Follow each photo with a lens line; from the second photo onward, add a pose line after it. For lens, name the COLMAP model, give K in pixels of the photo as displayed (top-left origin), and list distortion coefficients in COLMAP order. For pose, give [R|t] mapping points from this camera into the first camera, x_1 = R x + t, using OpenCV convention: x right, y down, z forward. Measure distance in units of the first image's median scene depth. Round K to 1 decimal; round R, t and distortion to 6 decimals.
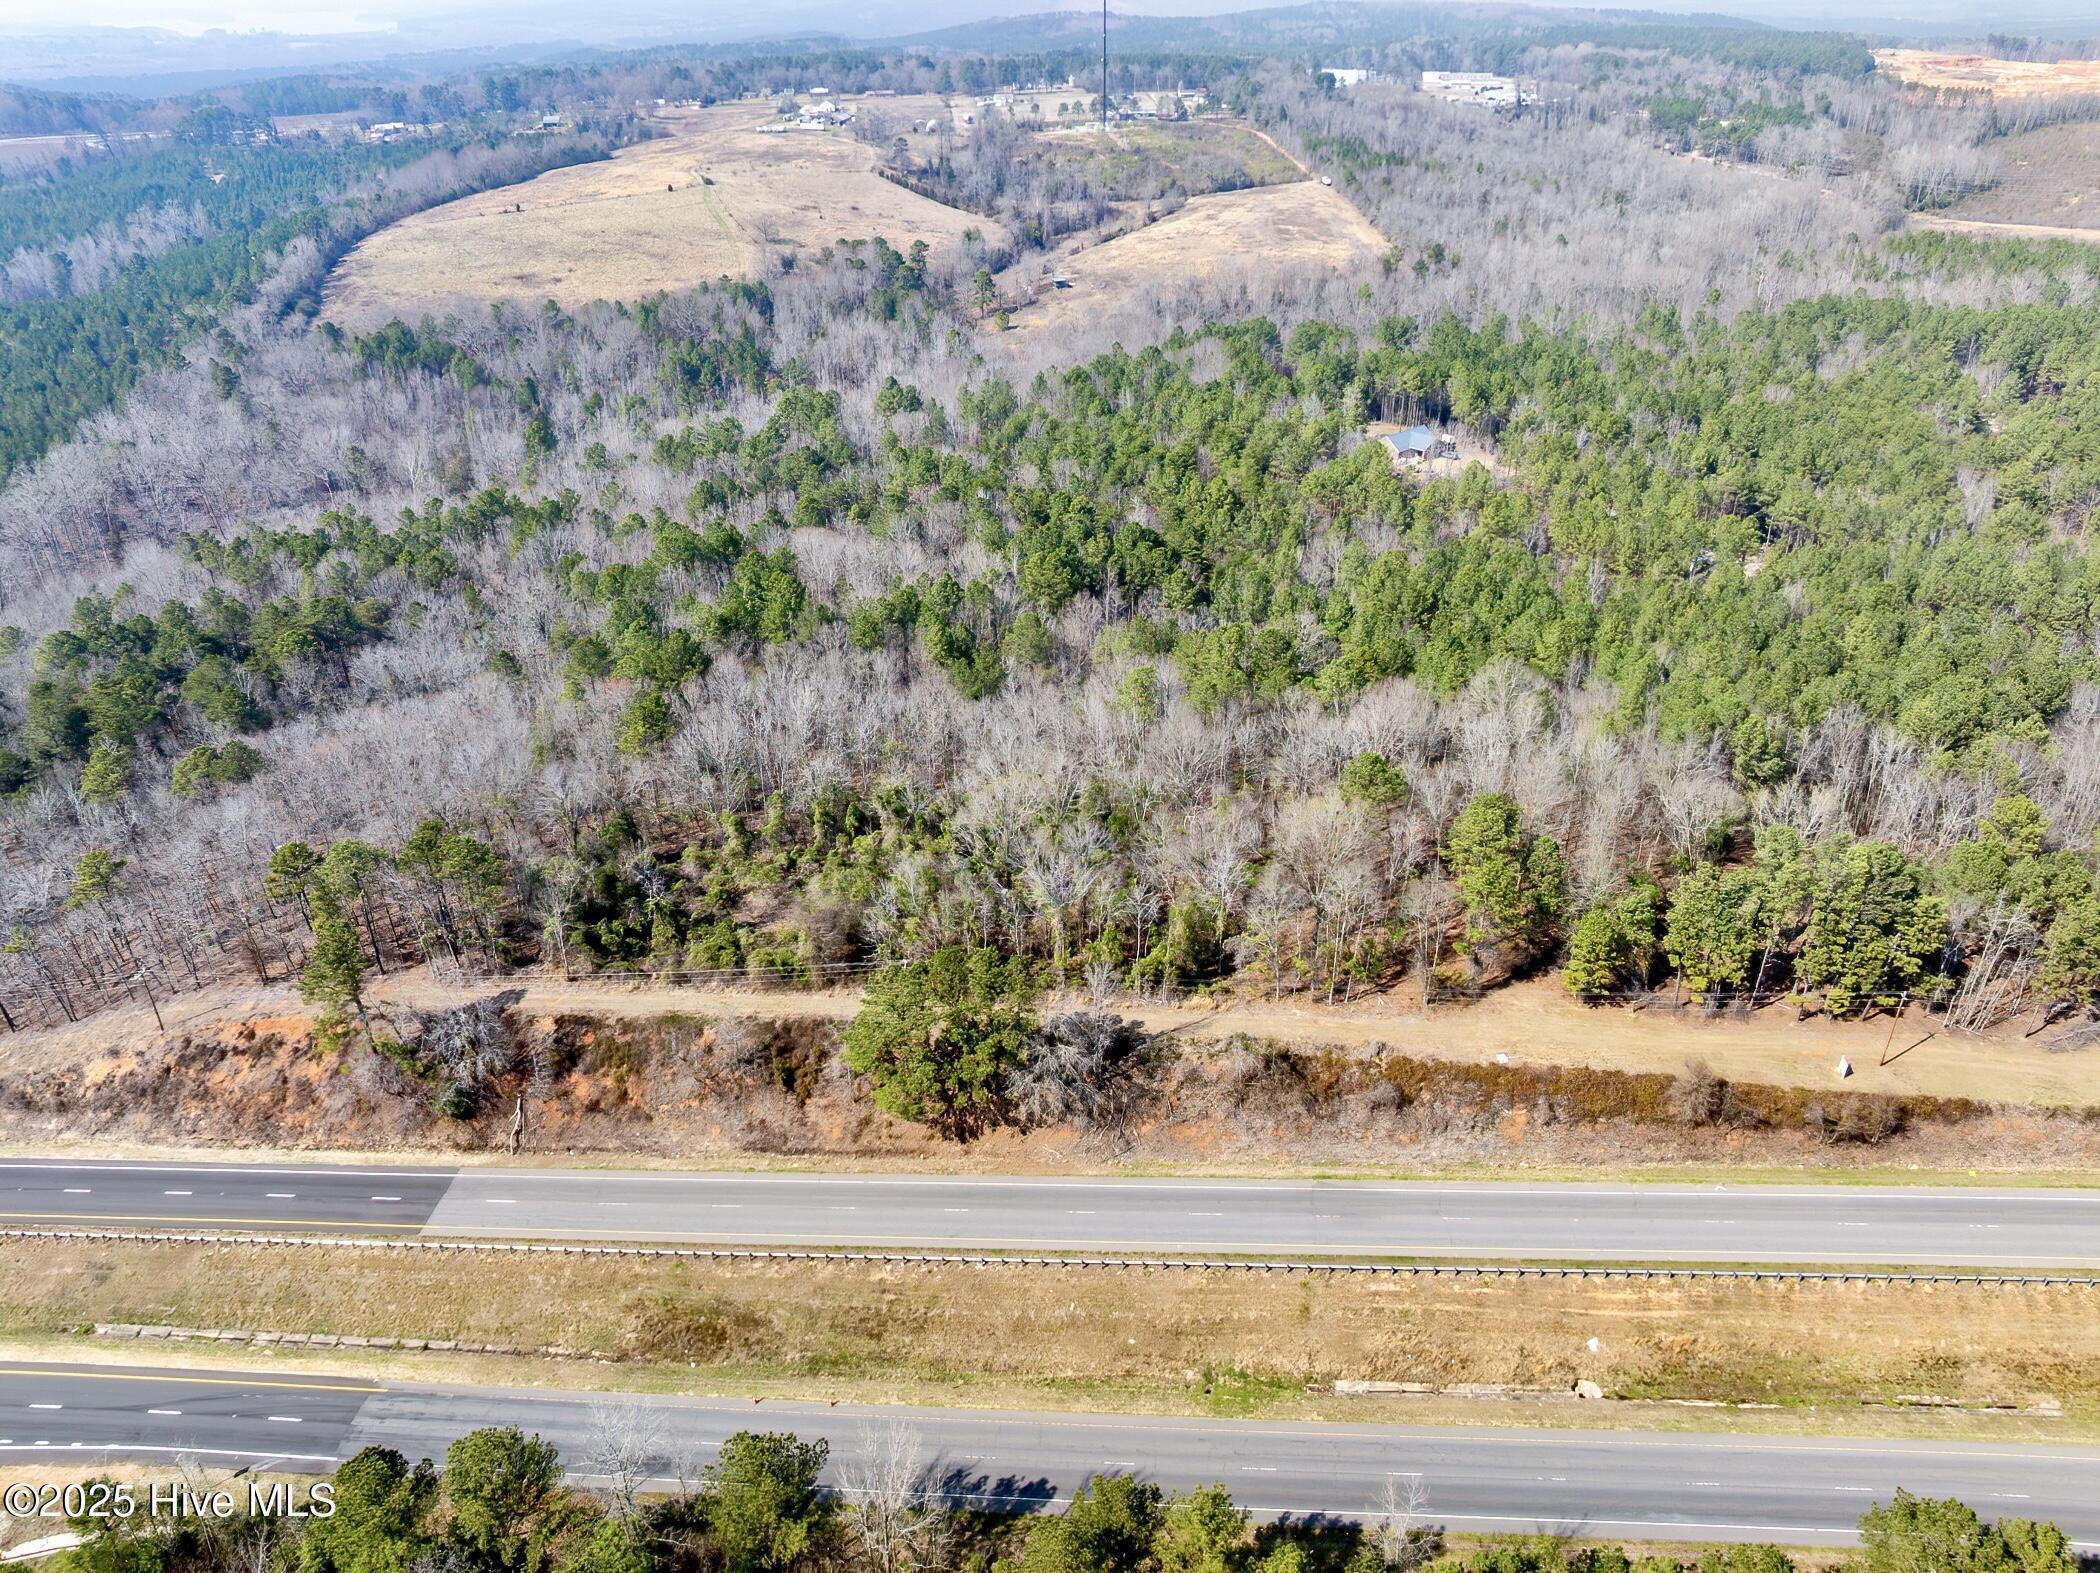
lens RADIAL K [[1482.7, 0, 1048.9], [0, 1482.7, 793.0], [0, 0, 1]] dist [-0.055525, 0.028194]
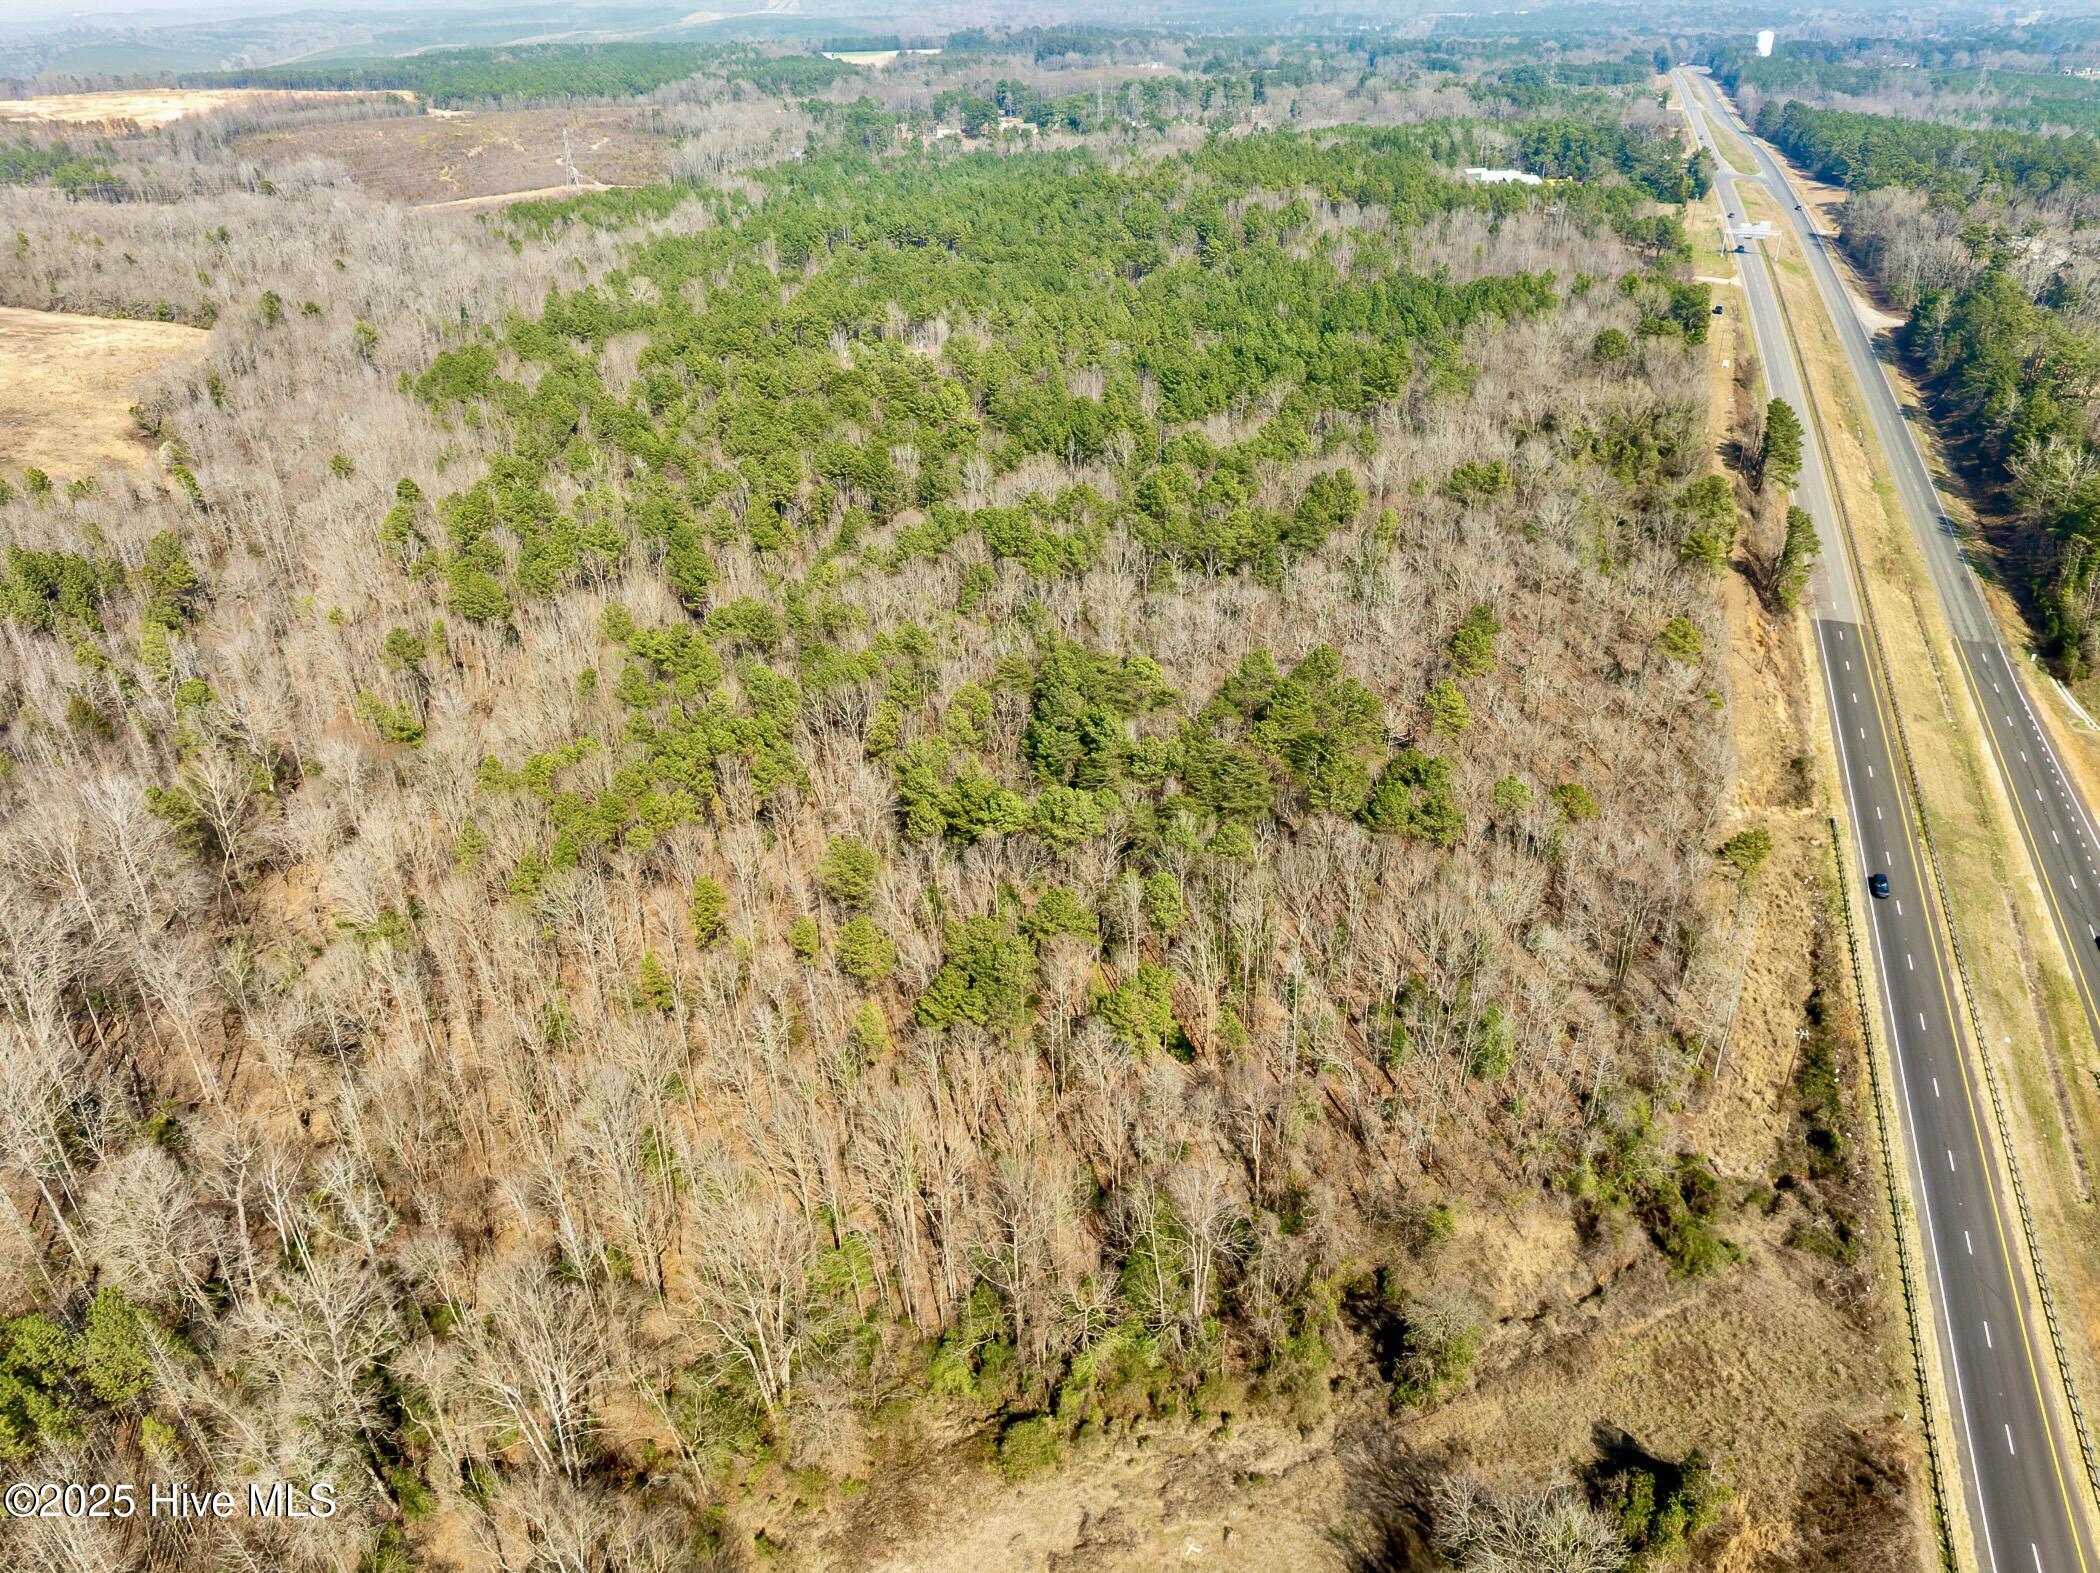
lens RADIAL K [[1482.7, 0, 1053.4], [0, 1482.7, 789.5], [0, 0, 1]] dist [-0.055525, 0.028194]
pose [[0.232909, -0.474746, 0.848746, -1.839383], [0.498707, 0.807562, 0.314857, -0.493849], [-0.834892, 0.349943, 0.424848, 0.897197]]
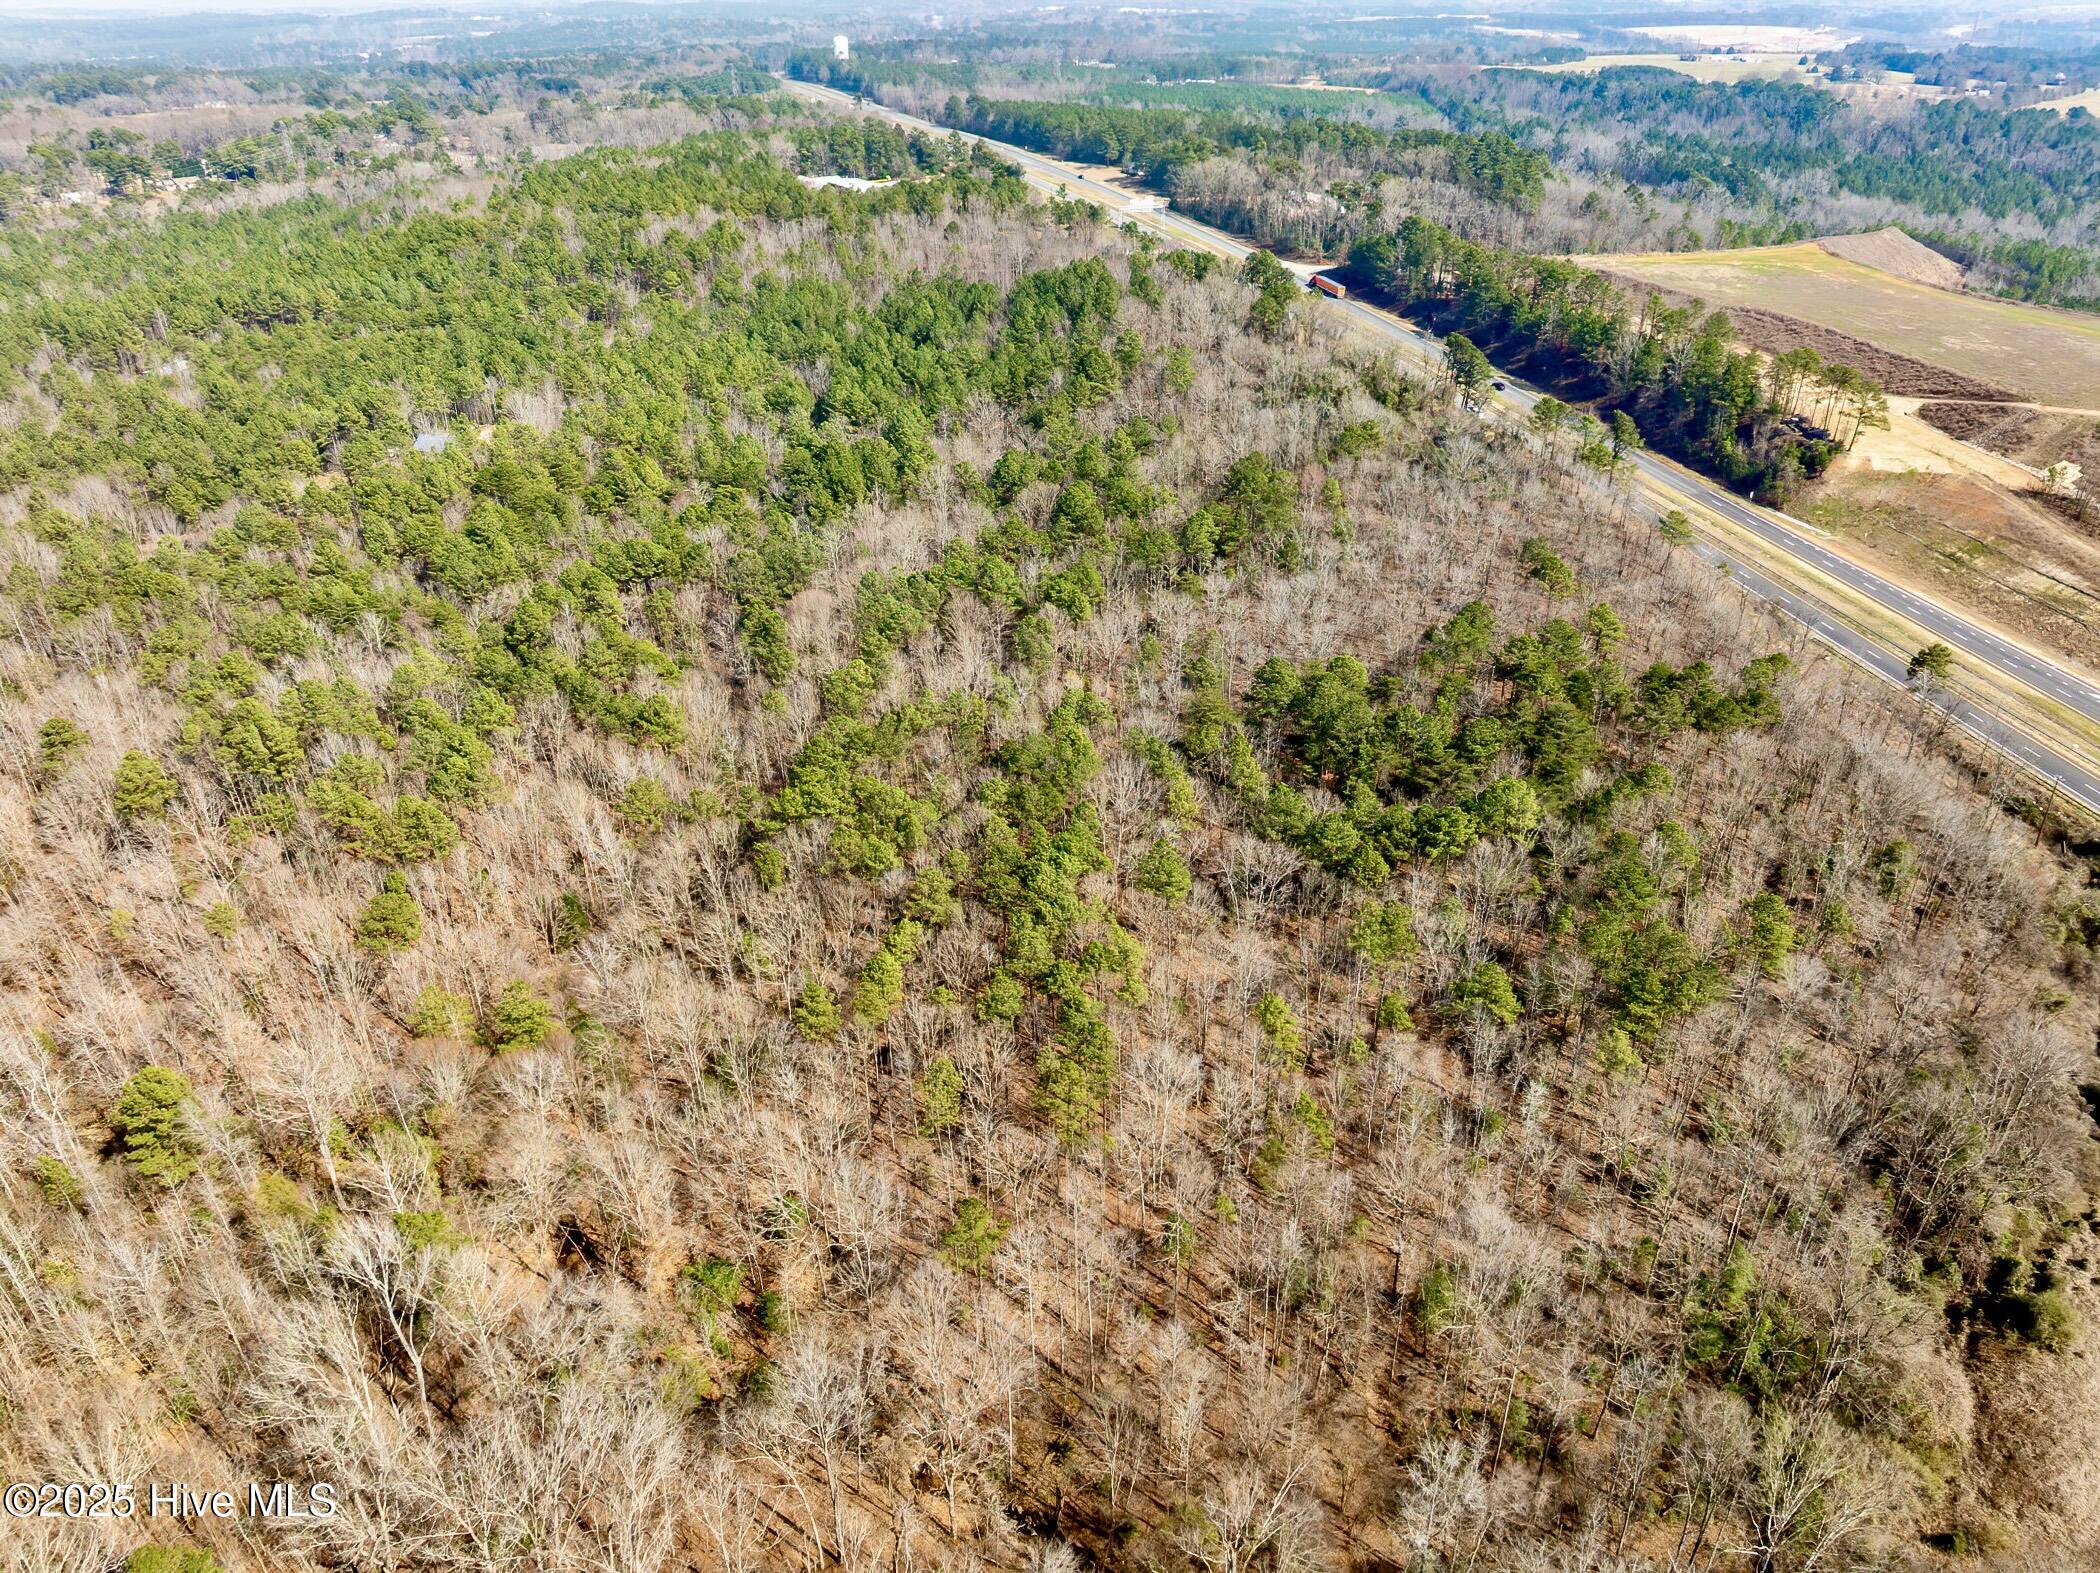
lens RADIAL K [[1482.7, 0, 1050.3], [0, 1482.7, 785.1], [0, 0, 1]] dist [-0.055525, 0.028194]
pose [[-0.400794, -0.436805, 0.805336, -1.657560], [0.472392, 0.654638, 0.590165, -0.940827], [-0.784990, 0.616969, -0.056031, 1.669605]]
